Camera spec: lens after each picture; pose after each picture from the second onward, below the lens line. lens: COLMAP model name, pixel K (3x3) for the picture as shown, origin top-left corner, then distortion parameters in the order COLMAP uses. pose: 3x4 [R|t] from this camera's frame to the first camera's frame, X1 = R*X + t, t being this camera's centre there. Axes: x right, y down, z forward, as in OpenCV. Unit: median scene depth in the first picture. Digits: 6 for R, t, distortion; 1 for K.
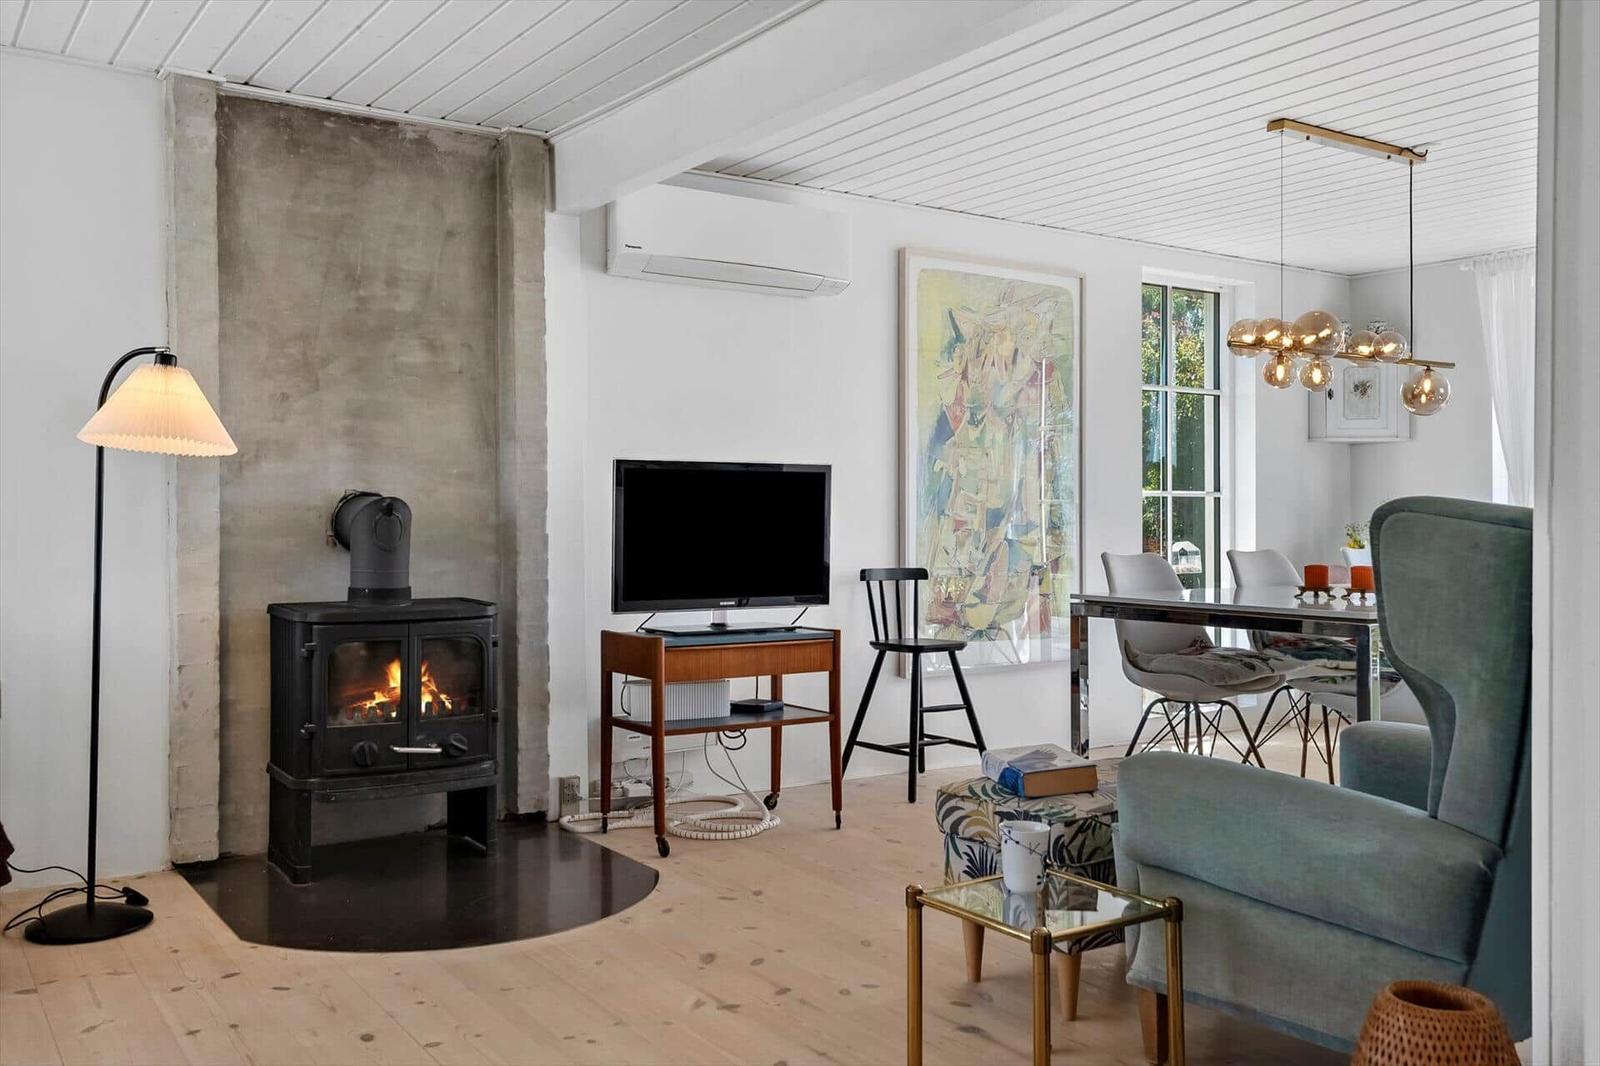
lens RADIAL K [[1362.8, 0, 803.2], [0, 1362.8, 516.2], [0, 0, 1]] dist [0.104563, -0.231127]
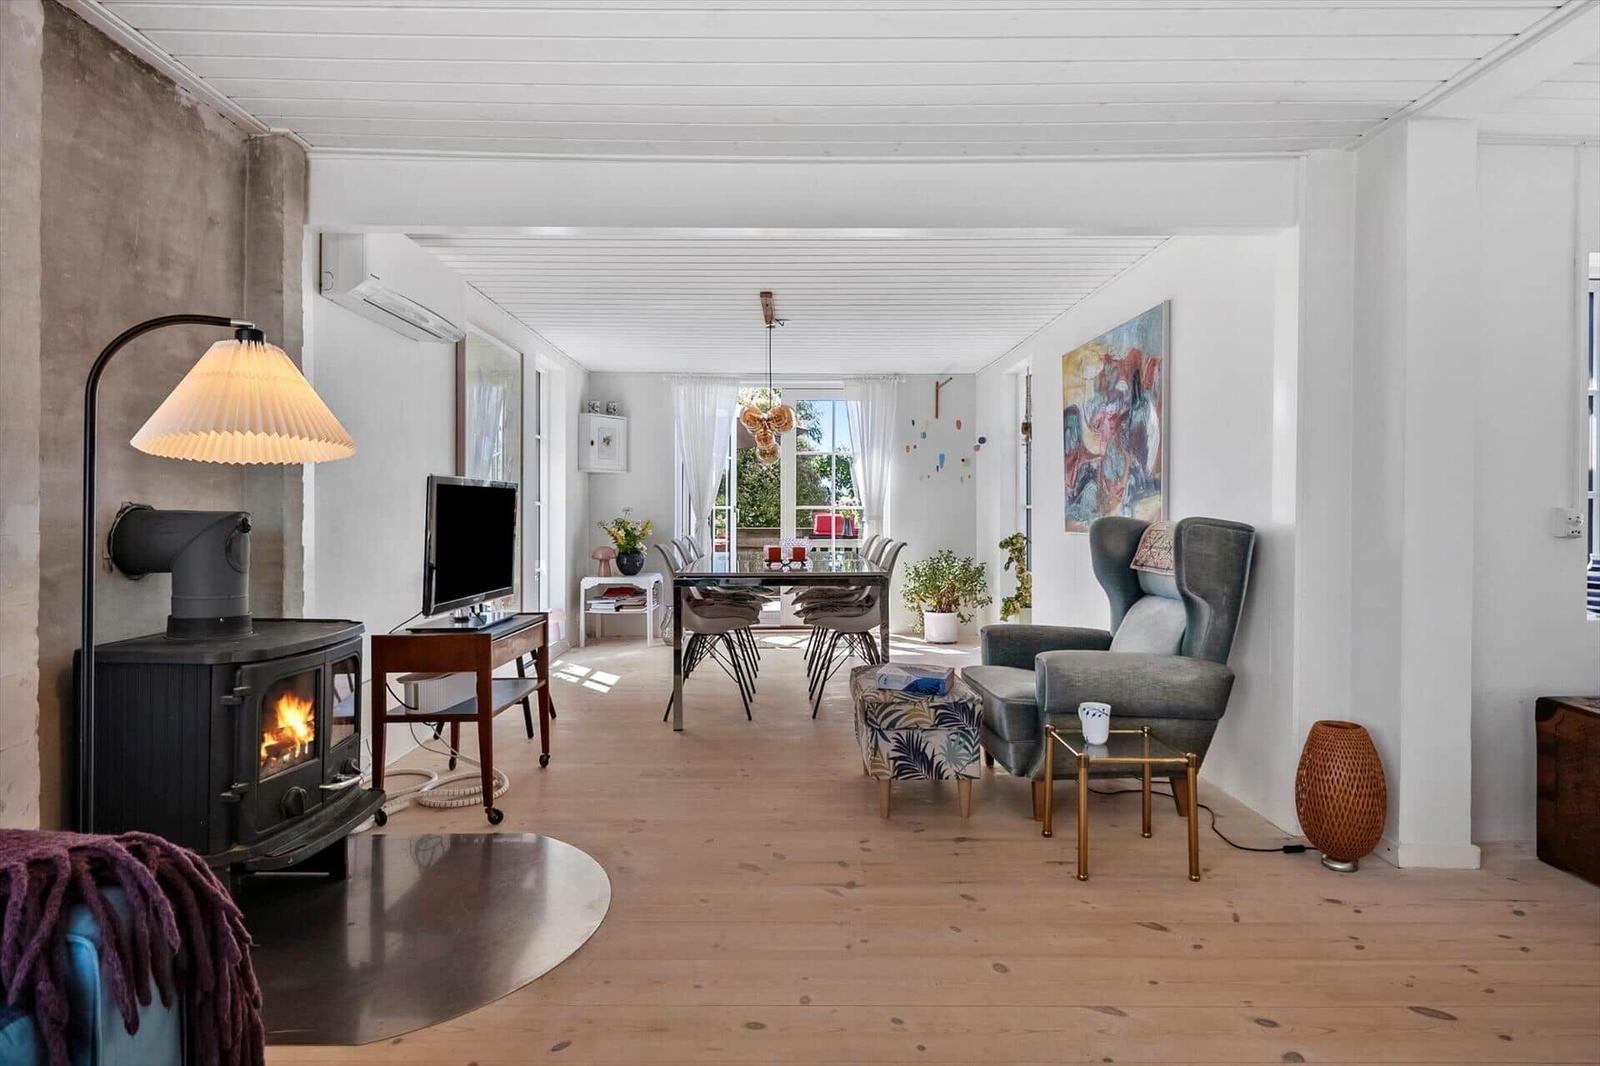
lens RADIAL K [[845.6, 0, 792.5], [0, 845.6, 506.1], [0, 0, 1]] dist [0.033224, -0.026172]
pose [[0.565116, 0.002318, 0.825008, -0.536368], [0.001866, 0.999990, -0.004088, -0.013865], [-0.825009, 0.003850, 0.565106, 0.381698]]
